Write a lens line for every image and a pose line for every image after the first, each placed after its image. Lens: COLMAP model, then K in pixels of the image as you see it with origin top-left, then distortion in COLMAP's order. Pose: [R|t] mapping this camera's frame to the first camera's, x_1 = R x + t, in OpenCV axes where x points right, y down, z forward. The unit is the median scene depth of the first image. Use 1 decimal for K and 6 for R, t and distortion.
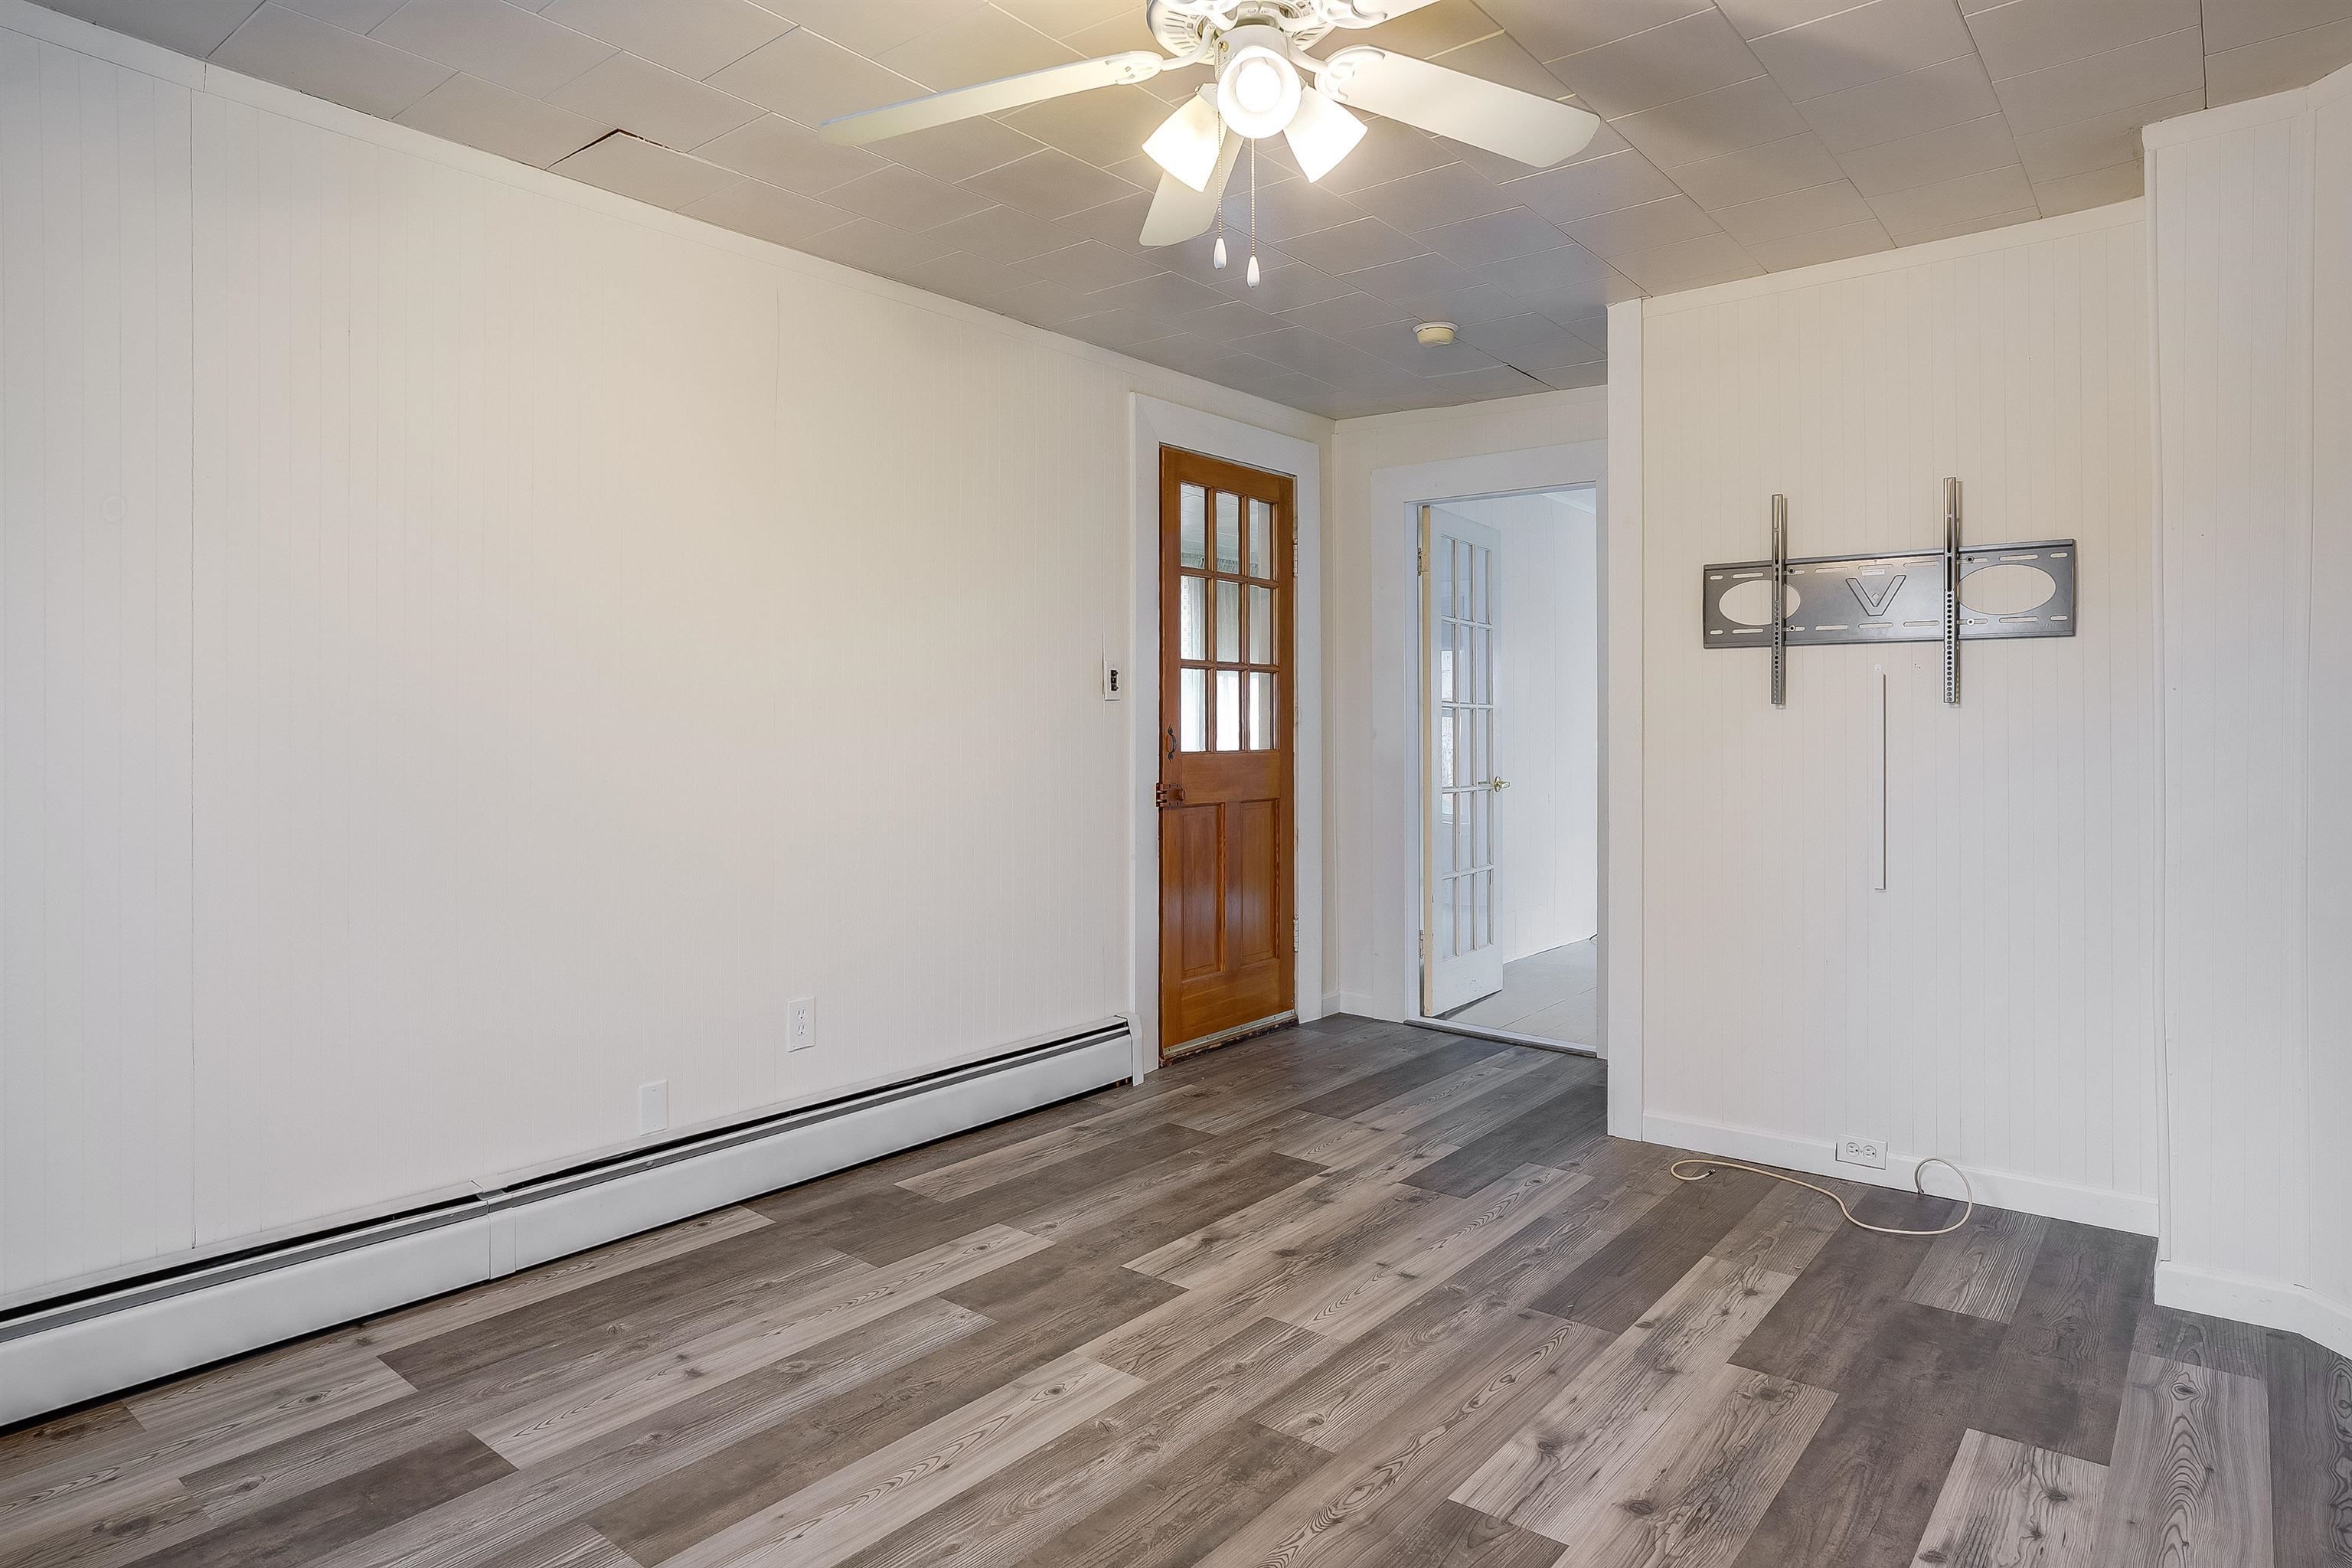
lens RADIAL K [[1338.6, 0, 1166.0], [0, 1338.6, 741.6], [0, 0, 1]] dist [-0.034067, 0.016876]
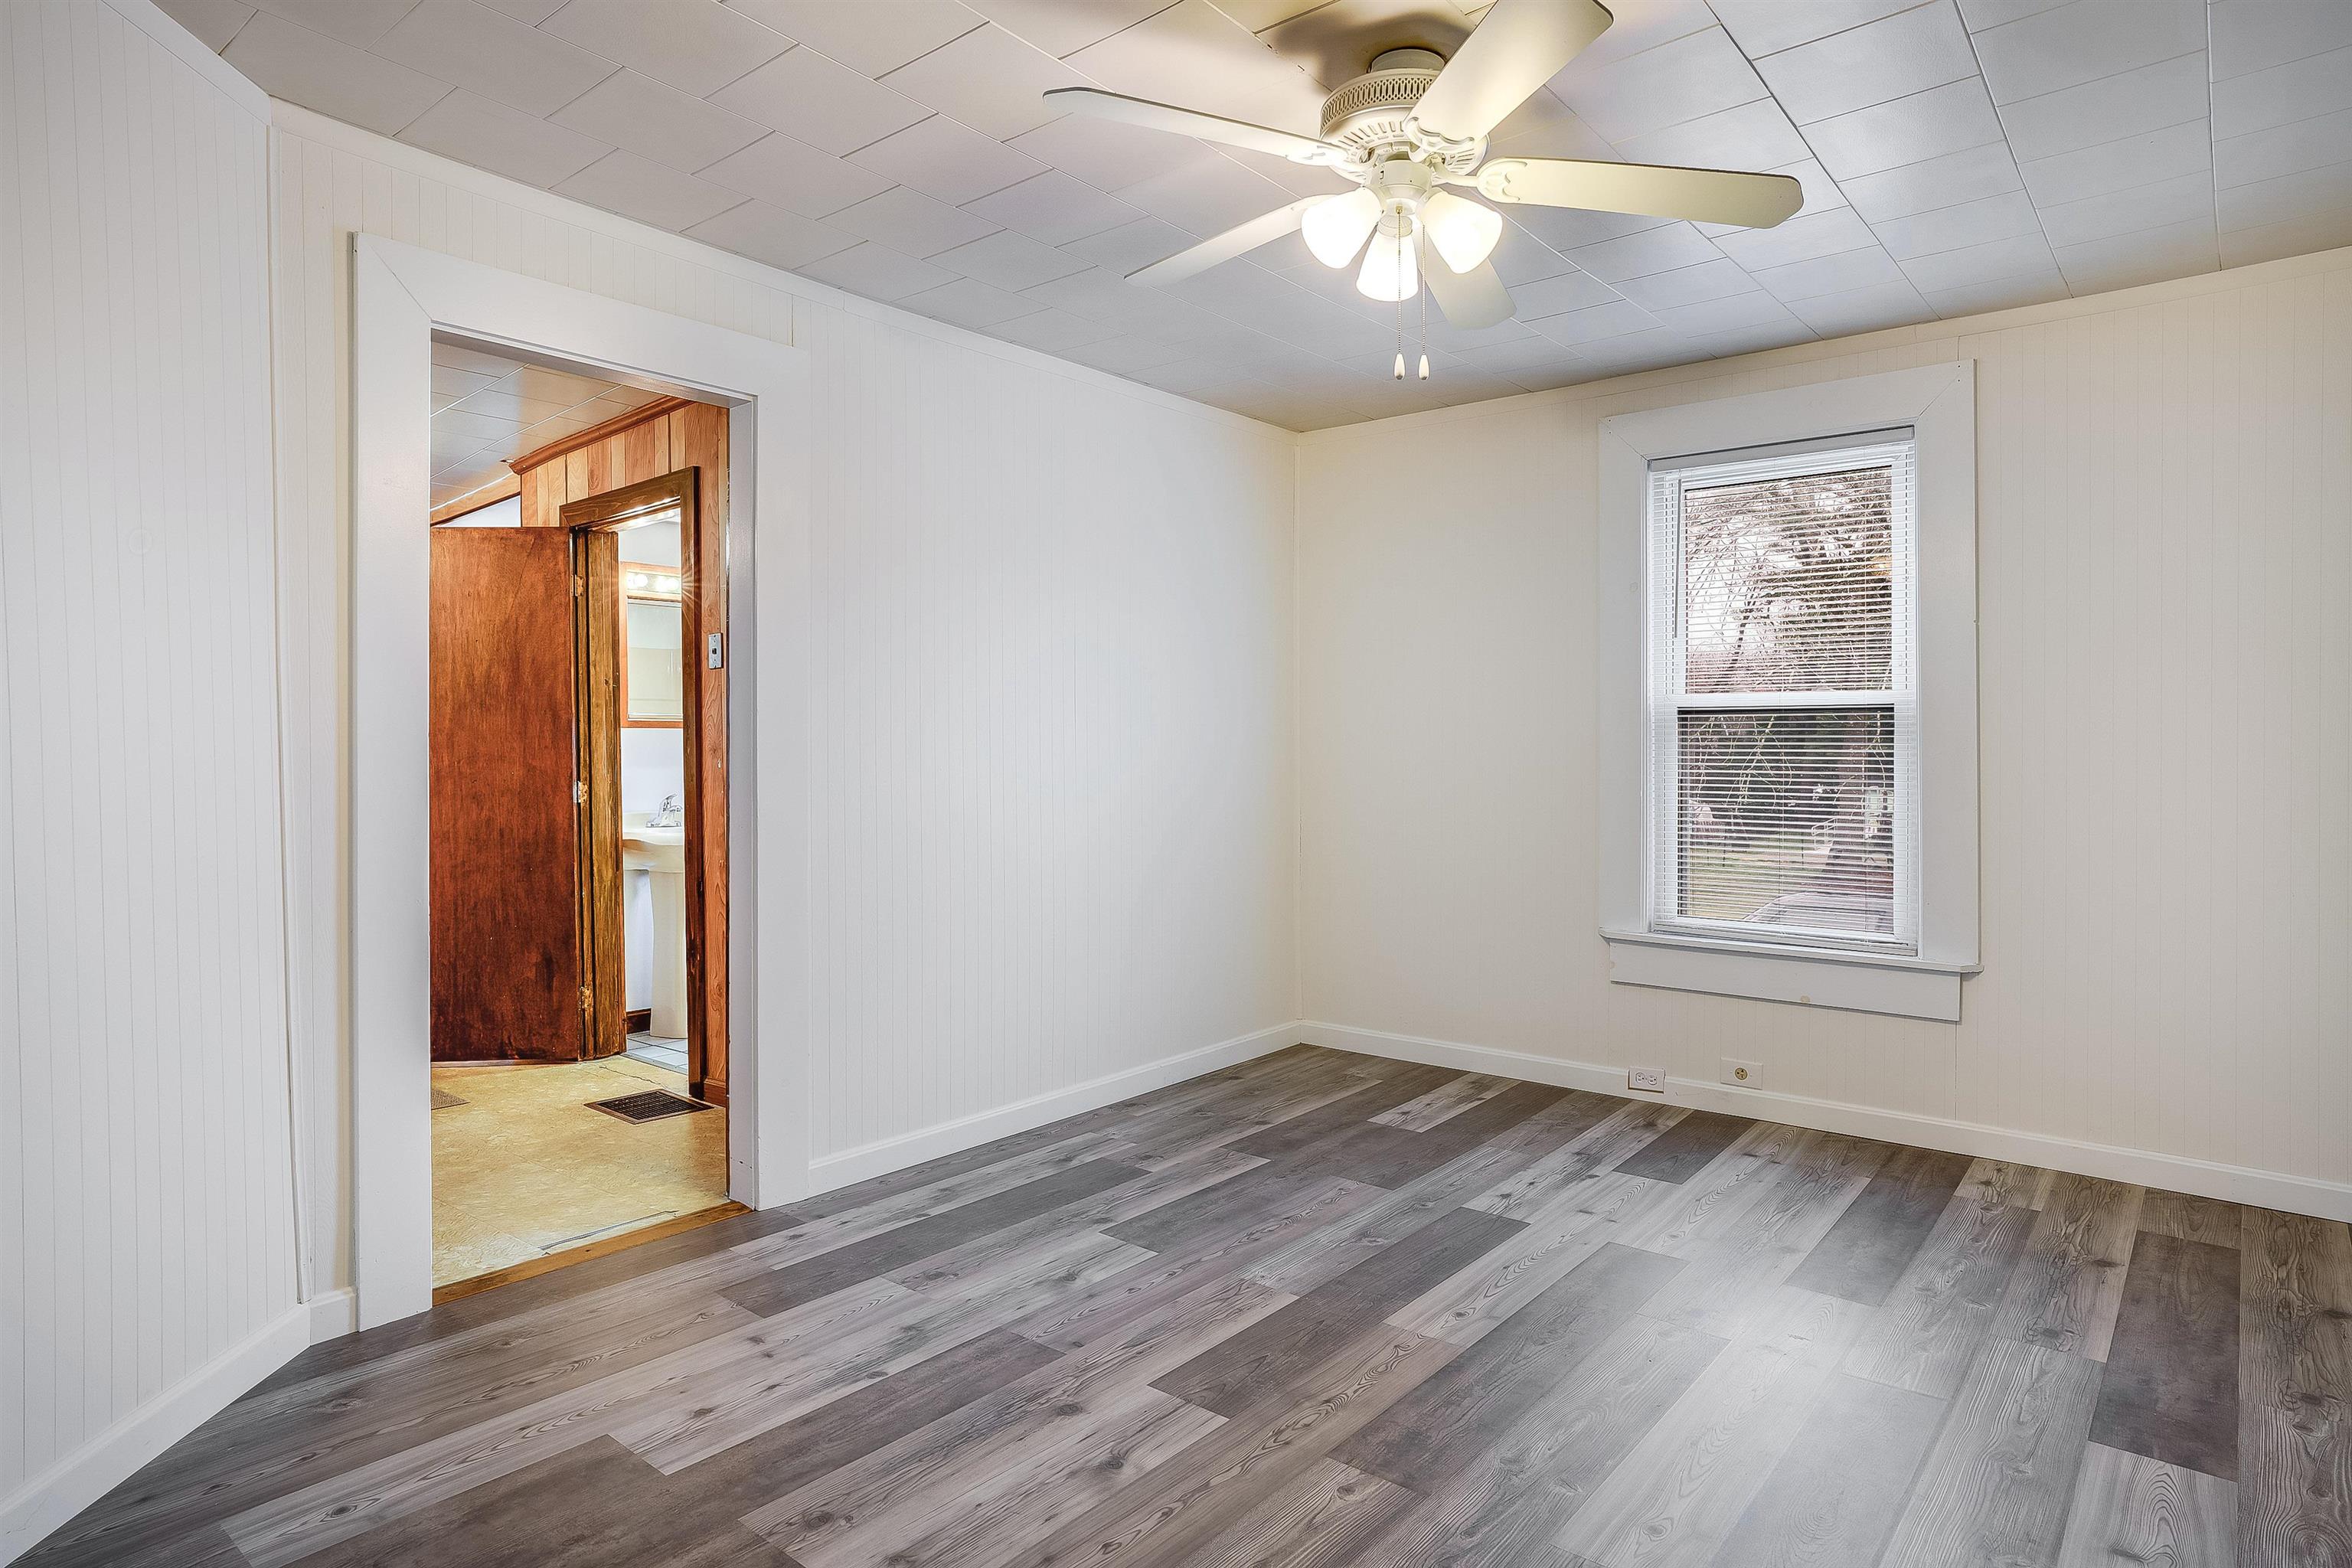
lens RADIAL K [[1338.6, 0, 1174.1], [0, 1338.6, 768.3], [0, 0, 1]] dist [-0.034067, 0.016876]
pose [[-0.999976, 0.001160, 0.006870, 0.186680], [0.001283, 0.999840, 0.017869, -0.009859], [-0.006849, 0.017877, -0.999817, 1.584933]]
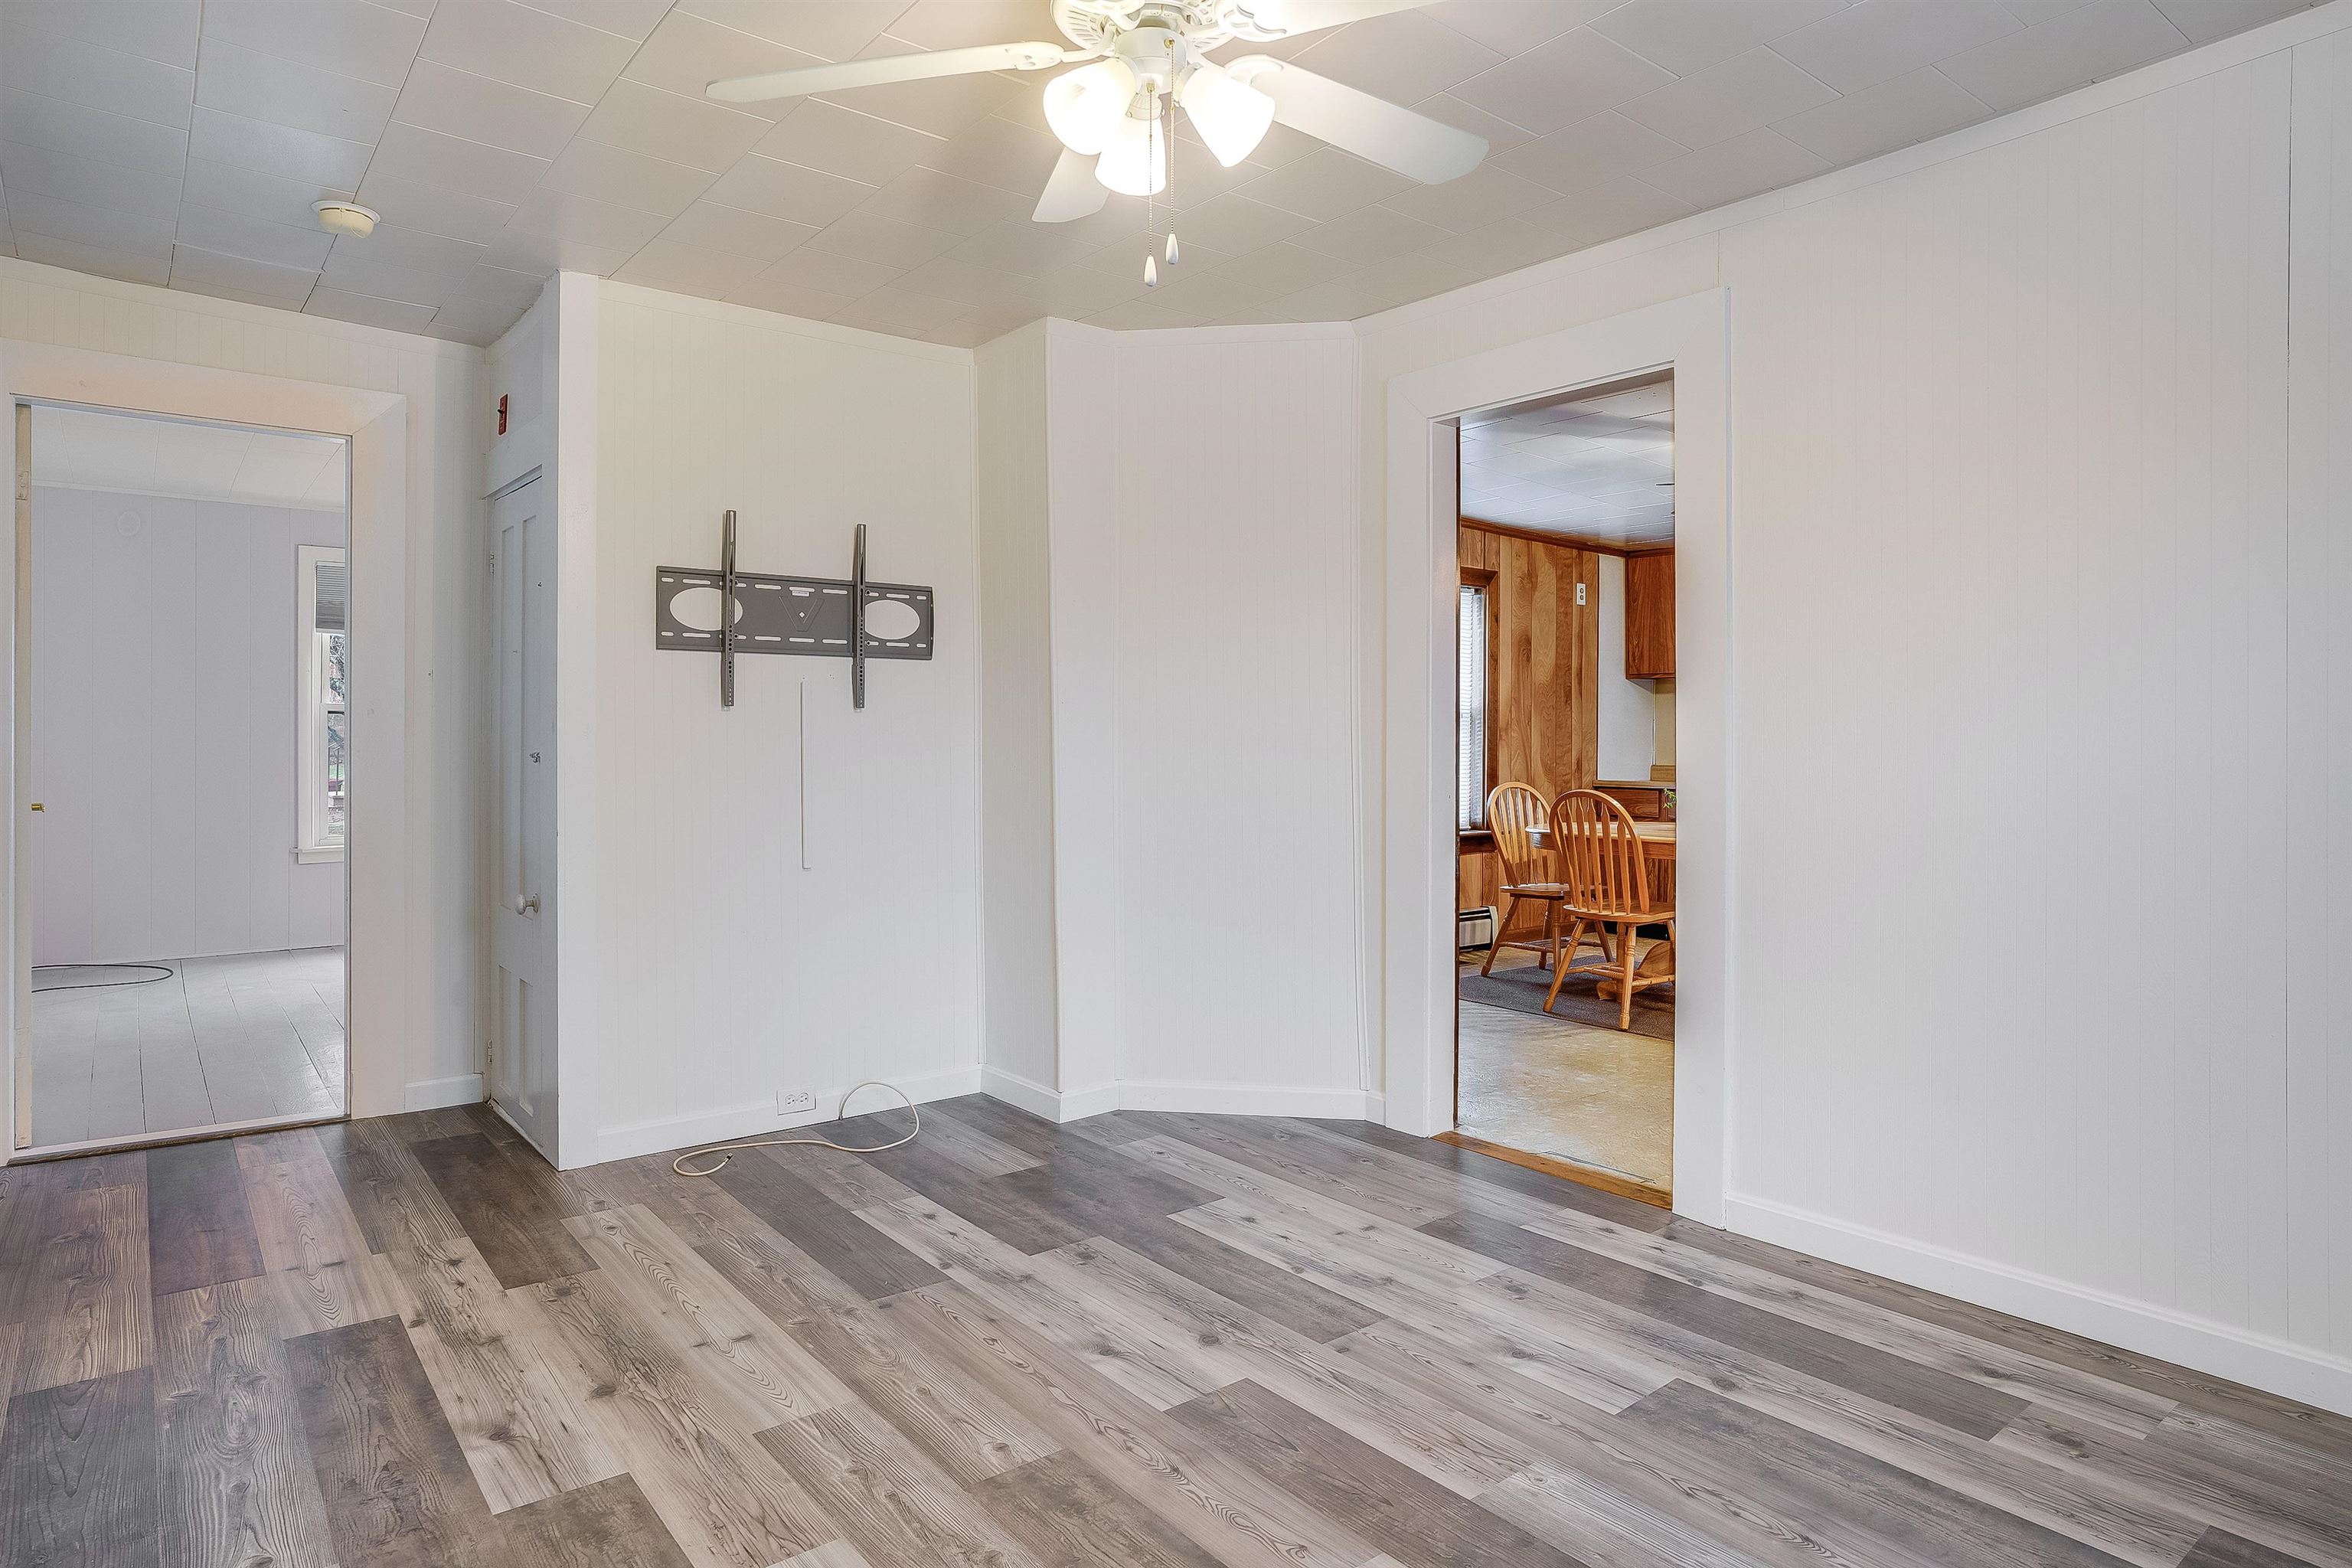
lens RADIAL K [[1338.6, 0, 1146.0], [0, 1338.6, 737.0], [0, 0, 1]] dist [-0.034067, 0.016876]
pose [[0.229094, -0.002080, 0.973402, -0.657492], [0.007261, 0.999974, 0.000428, -0.001855], [-0.973377, 0.006970, 0.229103, 0.555326]]
